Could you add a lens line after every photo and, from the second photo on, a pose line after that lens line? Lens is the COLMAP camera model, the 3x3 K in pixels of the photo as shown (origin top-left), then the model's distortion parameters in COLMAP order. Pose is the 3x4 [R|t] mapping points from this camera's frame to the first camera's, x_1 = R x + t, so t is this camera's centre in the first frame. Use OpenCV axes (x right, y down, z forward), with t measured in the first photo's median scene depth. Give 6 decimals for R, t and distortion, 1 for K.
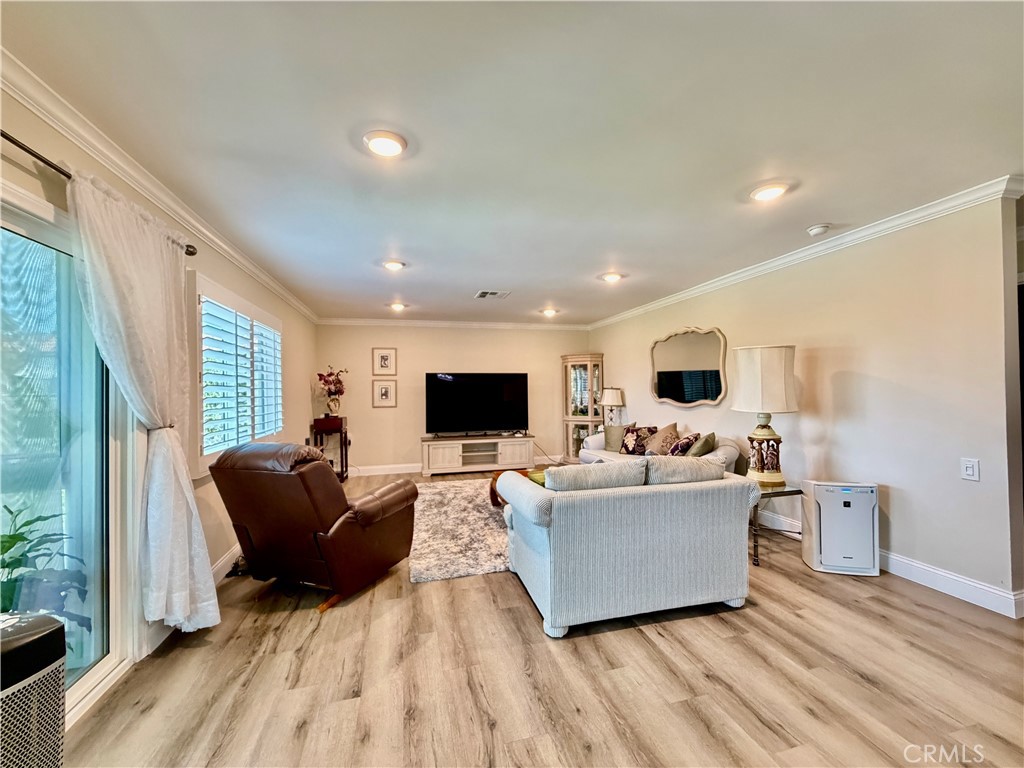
lens RADIAL K [[408.4, 0, 513.8], [0, 408.4, 385.7], [0, 0, 1]] dist [0.001550, -0.000031]
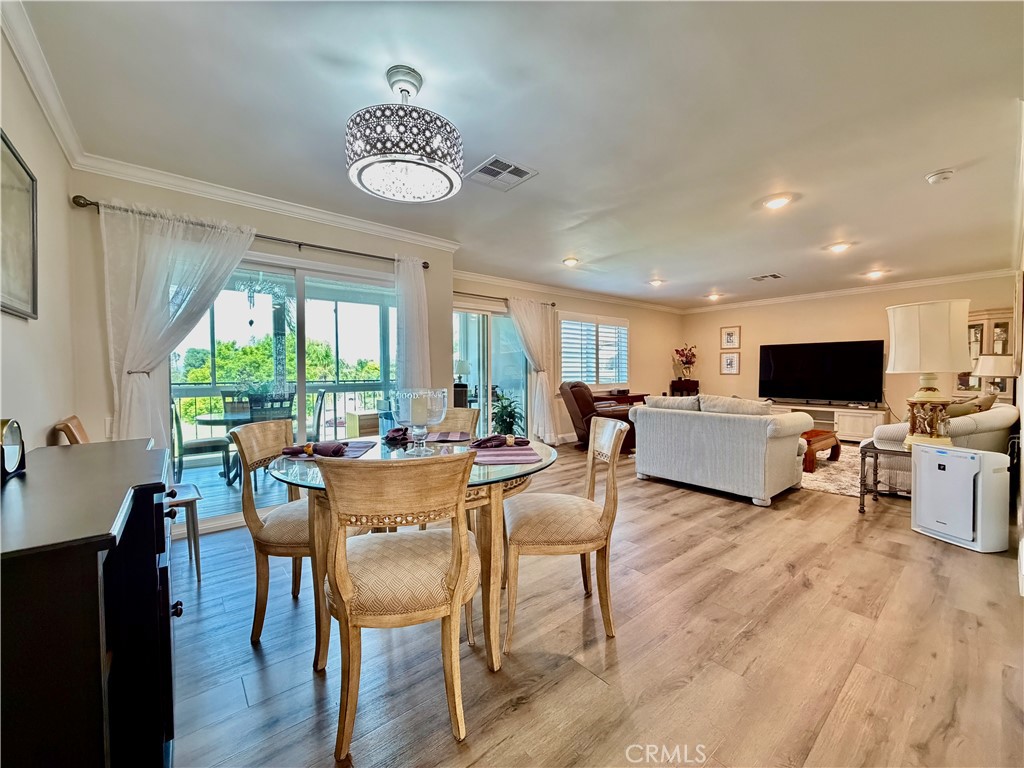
lens RADIAL K [[408.4, 0, 513.8], [0, 408.4, 385.7], [0, 0, 1]] dist [0.001550, -0.000031]
pose [[0.423404, 0.041036, -0.905011, 1.061875], [0.009463, 0.998719, 0.049712, 0.037070], [0.905892, -0.029613, 0.422473, -0.255836]]
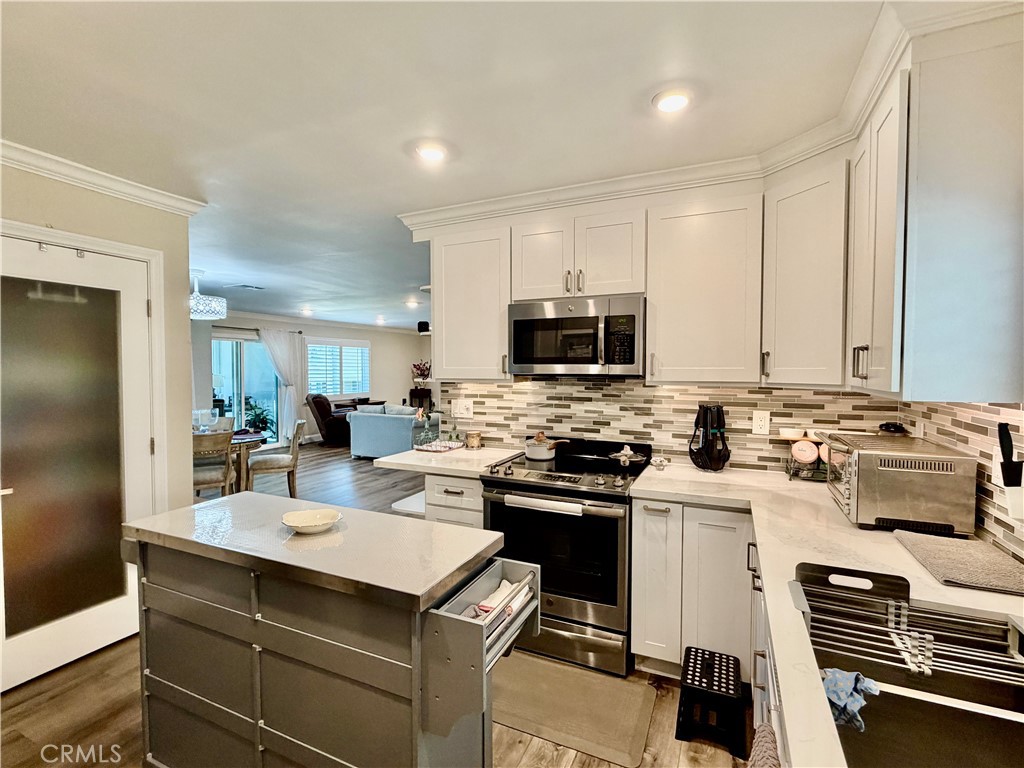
lens RADIAL K [[482.7, 0, 506.2], [0, 482.7, 384.6], [0, 0, 1]] dist [-0.000995, -0.000072]
pose [[0.765007, 0.037516, -0.642928, 2.146641], [-0.006919, 0.998723, 0.050045, -0.086185], [0.643985, -0.033837, 0.764290, -0.665940]]
